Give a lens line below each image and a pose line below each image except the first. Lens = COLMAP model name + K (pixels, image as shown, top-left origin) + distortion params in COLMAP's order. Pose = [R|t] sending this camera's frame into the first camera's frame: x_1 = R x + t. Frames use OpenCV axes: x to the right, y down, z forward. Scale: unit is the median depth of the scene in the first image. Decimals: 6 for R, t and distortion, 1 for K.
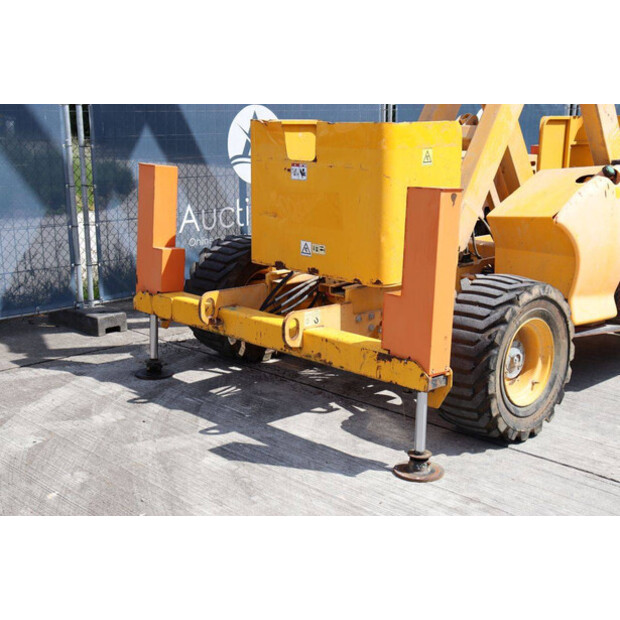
lens RADIAL K [[891.6, 0, 311.2], [0, 891.6, 308.7], [0, 0, 1]] dist [0.031919, 0.083900]
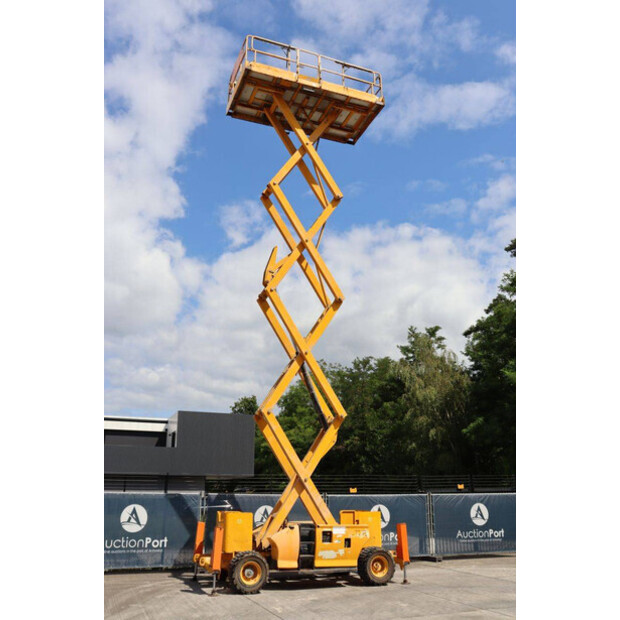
lens RADIAL K [[560.2, 0, 308.0], [0, 560.2, 308.0], [0, 0, 1]] dist [-0.148289, 0.212267]
pose [[0.918406, -0.132746, -0.372705, 1.557441], [-0.079476, 0.860930, -0.502478, 0.248716], [0.387574, 0.491099, 0.780133, -1.434747]]
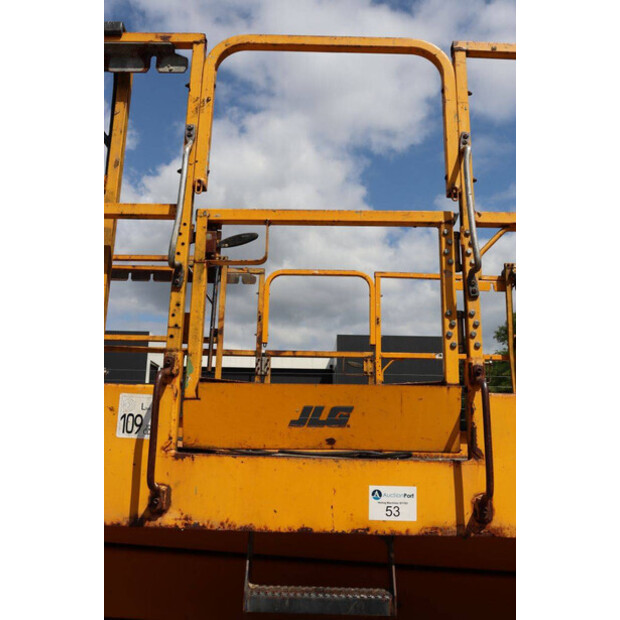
lens RADIAL K [[611.6, 0, 309.5], [0, 611.6, 310.0], [0, 0, 1]] dist [-0.080521, -0.000569]
pose [[0.709947, -0.155725, -0.686823, 0.648430], [-0.166859, 0.910285, -0.378867, -0.233010], [0.684203, 0.383578, 0.620269, 0.896041]]
